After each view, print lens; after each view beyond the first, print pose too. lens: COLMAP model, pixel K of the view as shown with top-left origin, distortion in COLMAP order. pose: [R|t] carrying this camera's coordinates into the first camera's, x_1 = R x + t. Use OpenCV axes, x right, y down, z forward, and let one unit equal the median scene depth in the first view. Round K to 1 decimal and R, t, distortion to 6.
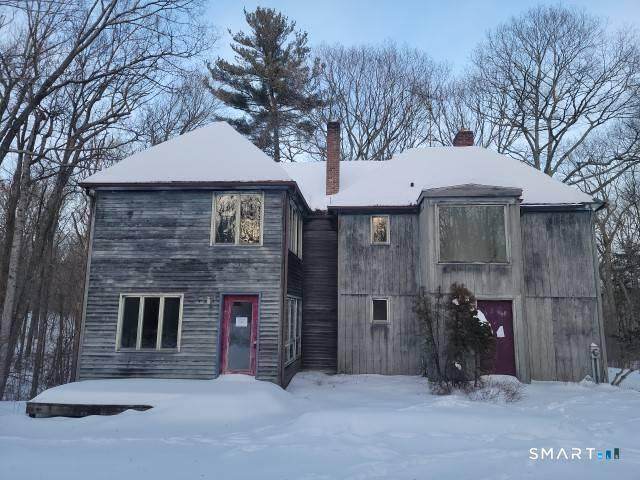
lens RADIAL K [[439.9, 0, 323.1], [0, 439.9, 237.6], [0, 0, 1]] dist [0.087599, -0.069124]
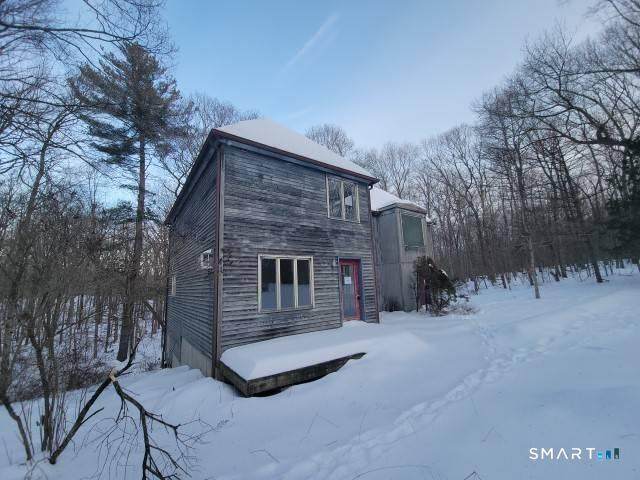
lens RADIAL K [[258.7, 0, 318.5], [0, 258.7, 242.8], [0, 0, 1]] dist [0.000650, 0.000027]
pose [[0.758291, 0.065170, 0.648651, -0.710203], [-0.058933, 0.997769, -0.031352, 0.107472], [-0.649247, -0.014453, 0.760440, 0.474863]]
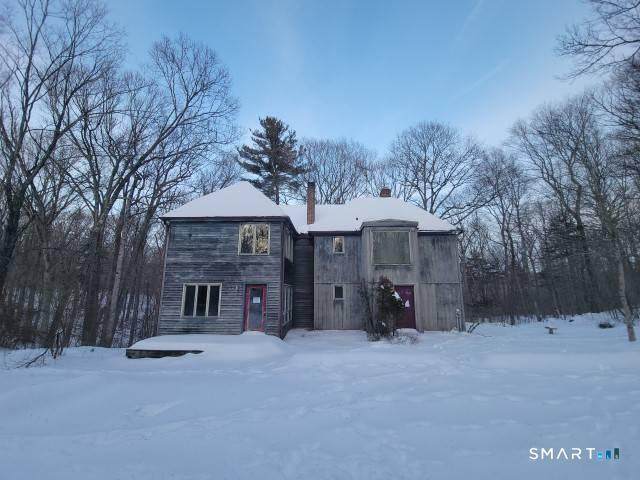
lens RADIAL K [[258.7, 0, 318.5], [0, 258.7, 242.8], [0, 0, 1]] dist [0.000650, 0.000027]
pose [[0.998543, 0.000615, 0.053957, -0.003338], [0.000688, 0.999709, -0.024128, -0.002570], [-0.053956, 0.024130, 0.998252, 0.004847]]
